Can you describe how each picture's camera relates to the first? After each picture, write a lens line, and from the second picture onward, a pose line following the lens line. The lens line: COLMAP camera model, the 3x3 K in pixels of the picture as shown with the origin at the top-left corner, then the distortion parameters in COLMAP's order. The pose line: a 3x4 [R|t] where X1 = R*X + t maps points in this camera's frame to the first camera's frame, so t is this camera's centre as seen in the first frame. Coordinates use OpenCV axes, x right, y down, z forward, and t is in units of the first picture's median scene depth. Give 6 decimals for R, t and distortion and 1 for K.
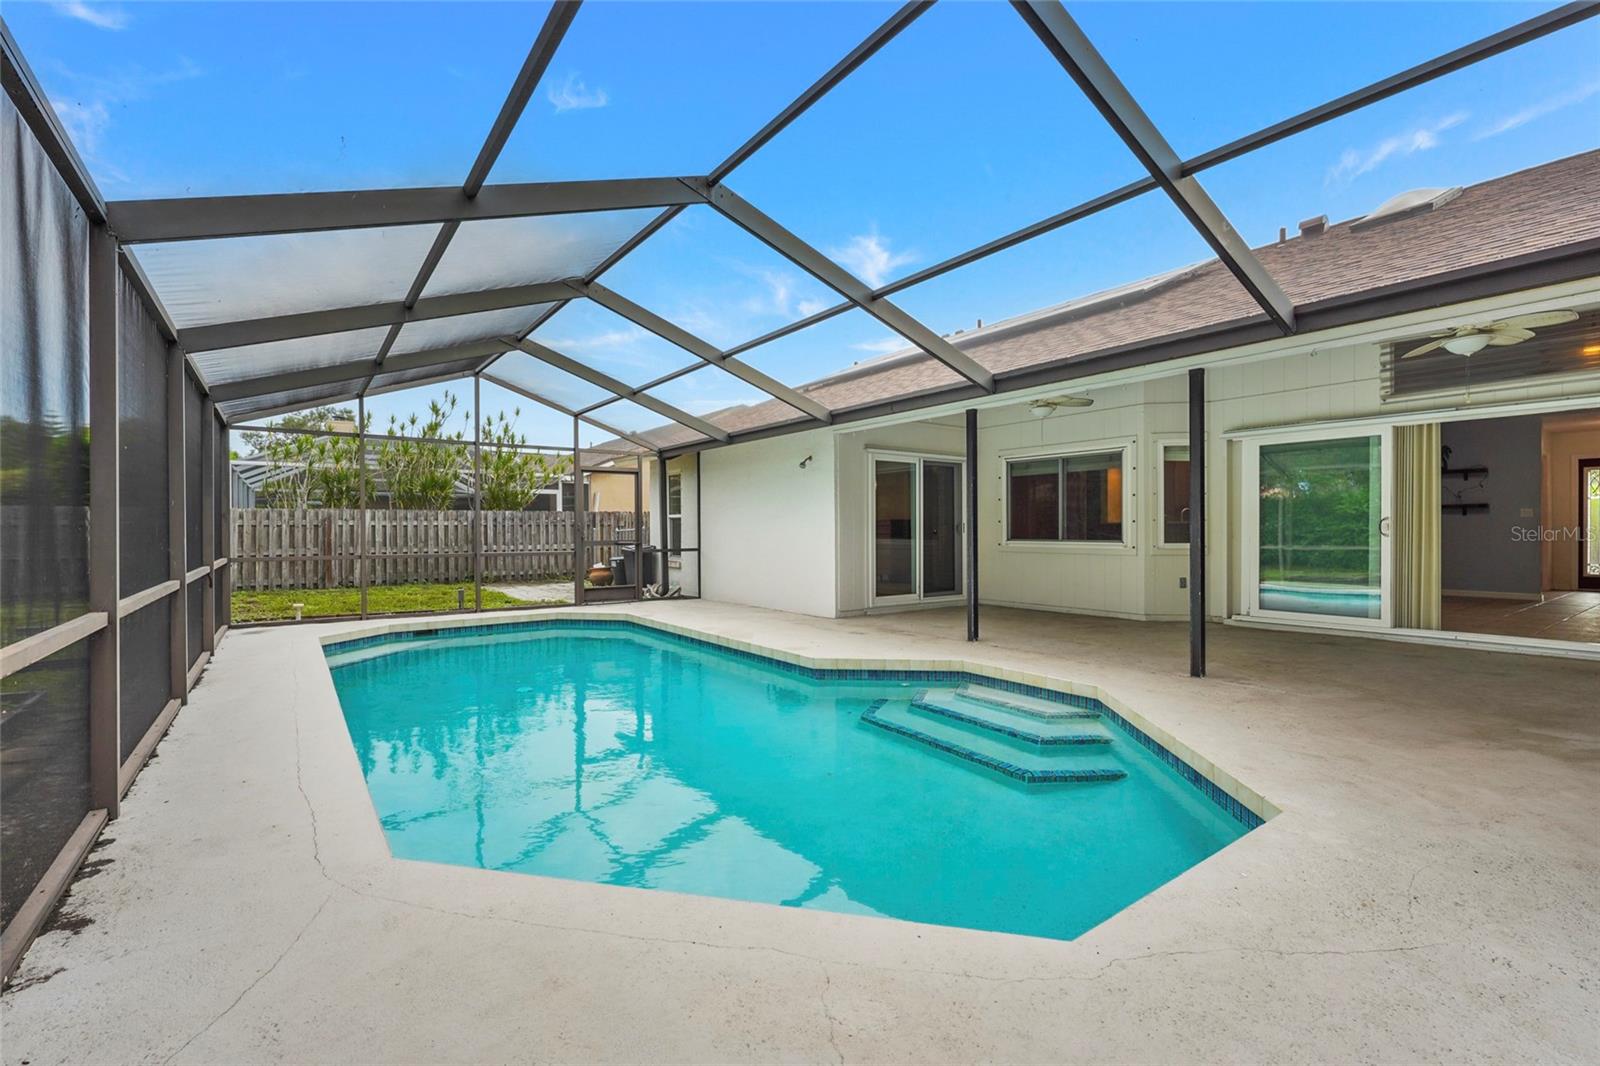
lens RADIAL K [[709.8, 0, 805.3], [0, 709.8, 536.2], [0, 0, 1]] dist [-0.001736, 0.000198]
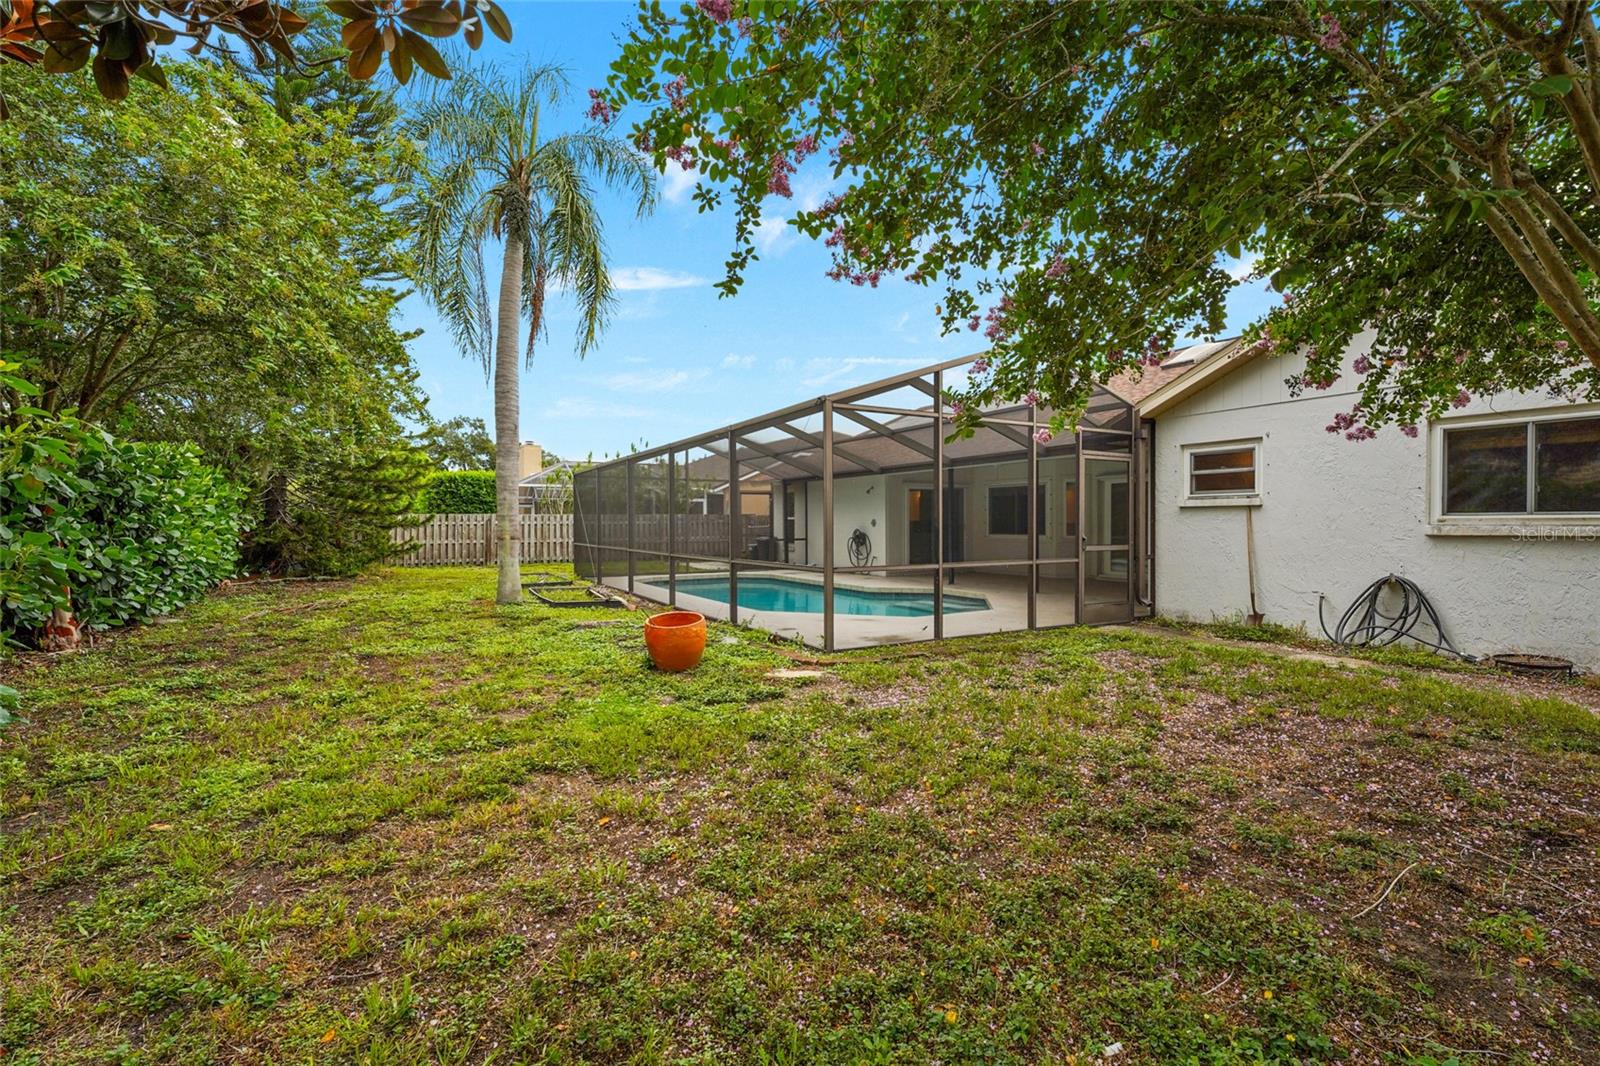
lens RADIAL K [[709.8, 0, 797.4], [0, 709.8, 533.8], [0, 0, 1]] dist [-0.001736, 0.000198]
pose [[0.992874, 0.001424, -0.119157, 0.028085], [-0.000767, 0.999984, 0.005563, -0.003151], [0.119163, -0.005432, 0.992860, -0.706780]]
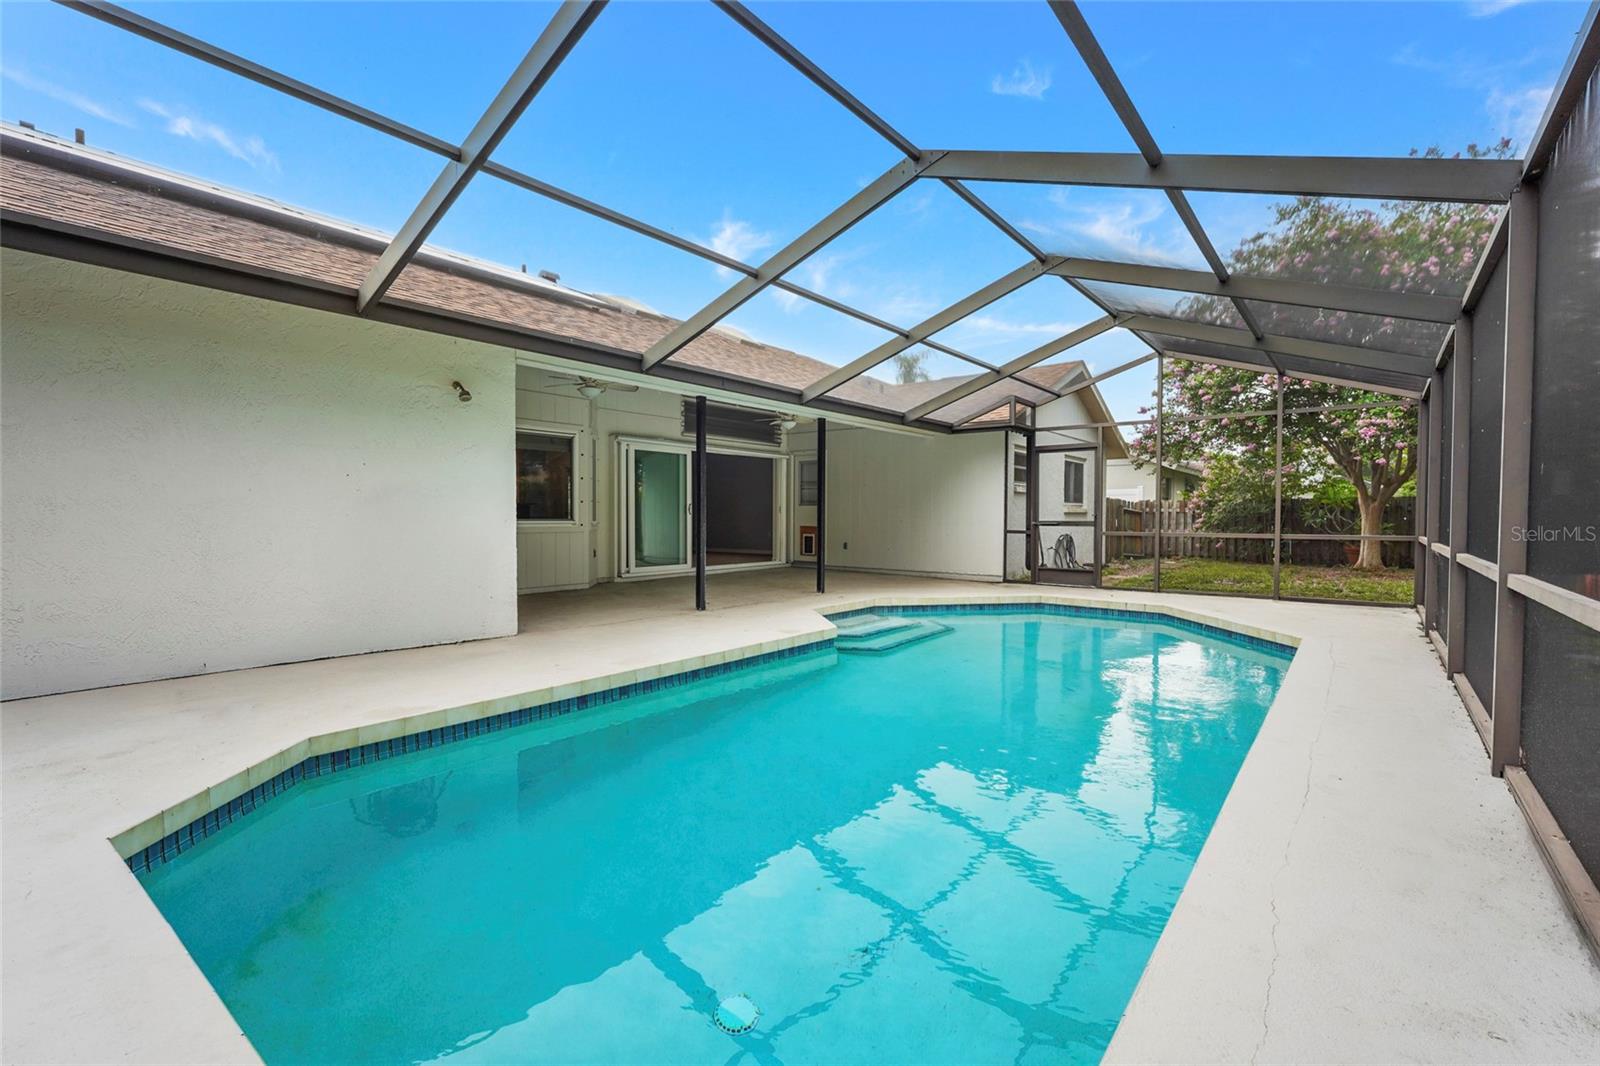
lens RADIAL K [[709.8, 0, 810.1], [0, 709.8, 533.9], [0, 0, 1]] dist [-0.001736, 0.000198]
pose [[-0.257561, -0.020473, 0.966045, -0.702592], [-0.008967, 0.999783, 0.018798, 0.007031], [-0.966220, -0.003821, -0.257689, 0.920753]]
